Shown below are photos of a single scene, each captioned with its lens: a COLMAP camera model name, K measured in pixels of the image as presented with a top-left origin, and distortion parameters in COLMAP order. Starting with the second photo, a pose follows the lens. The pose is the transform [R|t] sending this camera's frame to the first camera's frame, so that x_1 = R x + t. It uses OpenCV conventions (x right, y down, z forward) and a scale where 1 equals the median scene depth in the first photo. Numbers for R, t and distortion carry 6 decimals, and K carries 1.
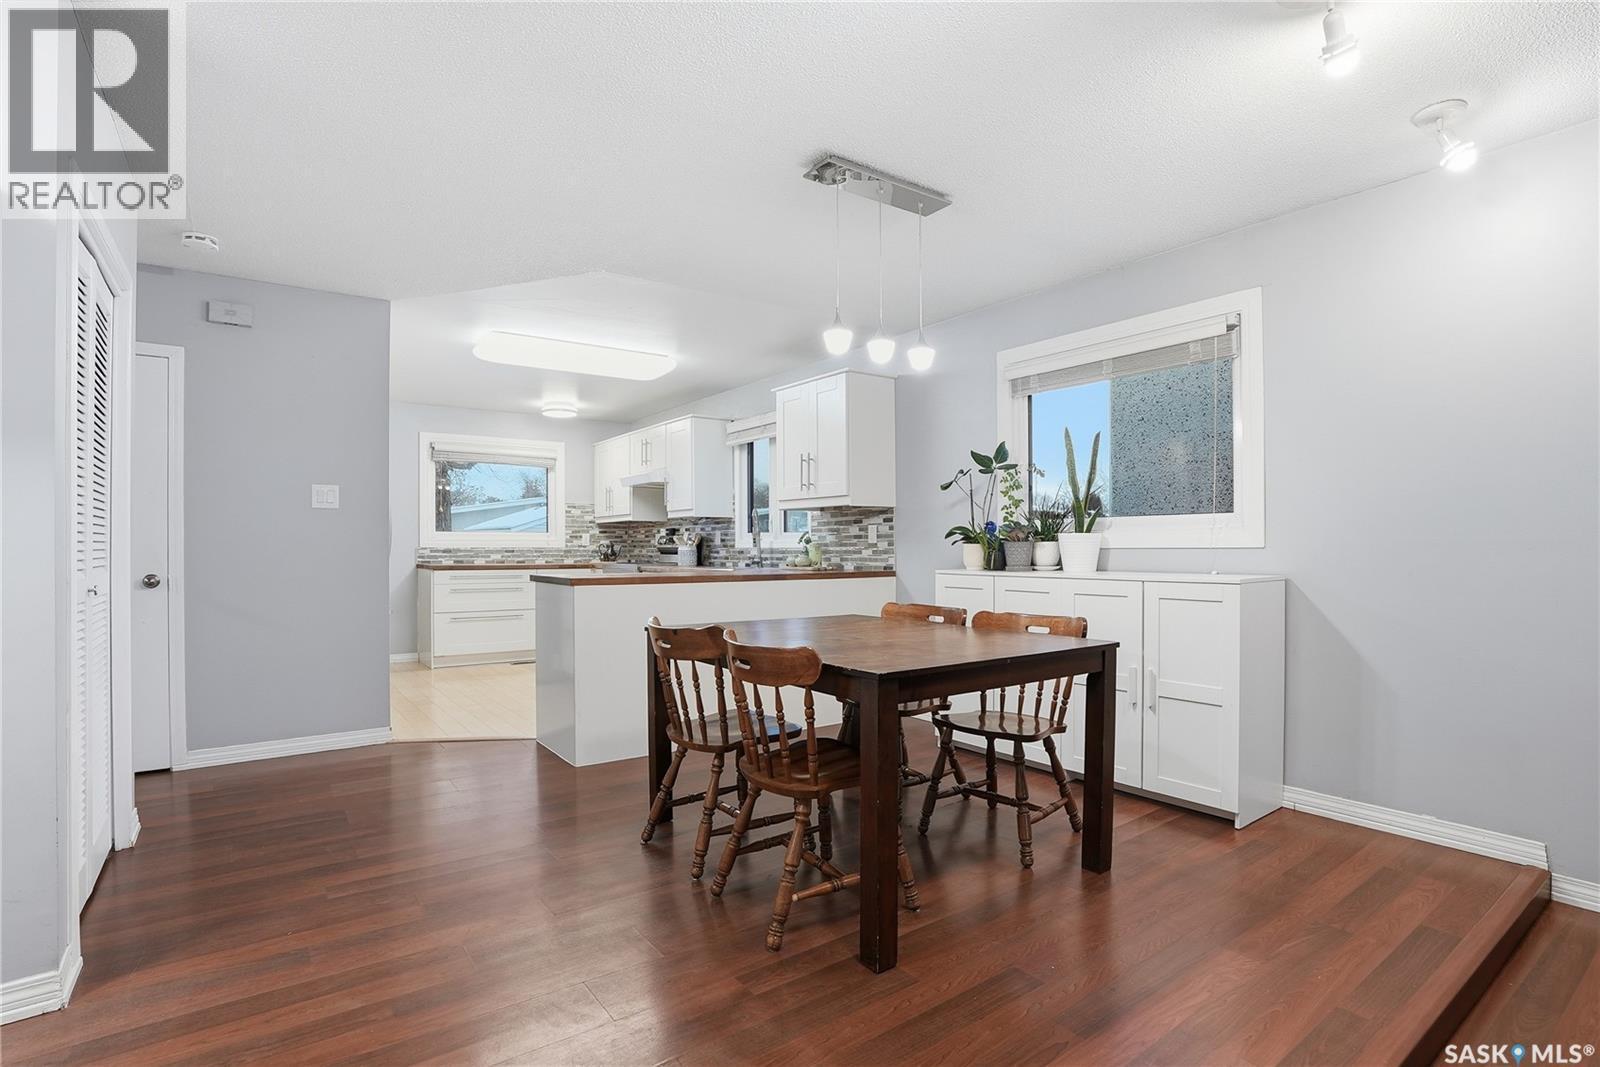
lens RADIAL K [[763.6, 0, 802.0], [0, 763.6, 550.8], [0, 0, 1]] dist [0.000607, 0.000179]
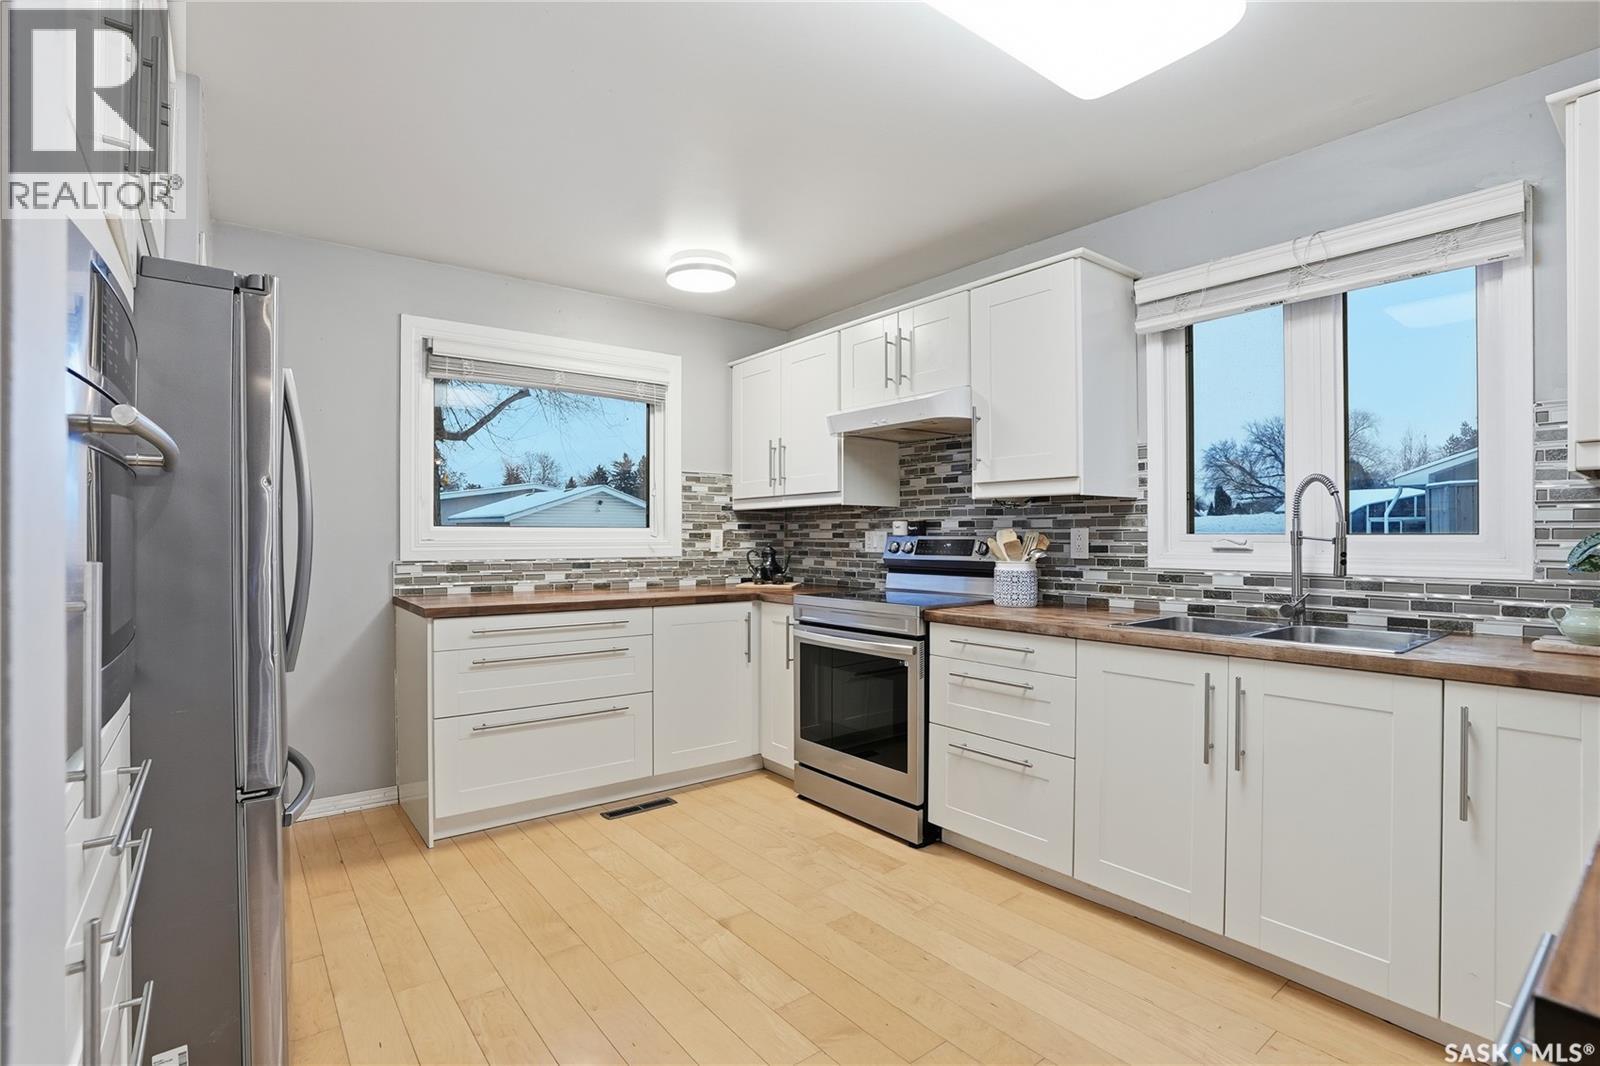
lens RADIAL K [[702.3, 0, 800.0], [0, 702.3, 533.0], [0, 0, 1]] dist [-0.039246, 0.000040]
pose [[0.998072, 0.001621, 0.062039, -0.278020], [-0.001216, 0.999978, -0.006558, -0.018522], [-0.062048, 0.006470, 0.998052, 0.553370]]
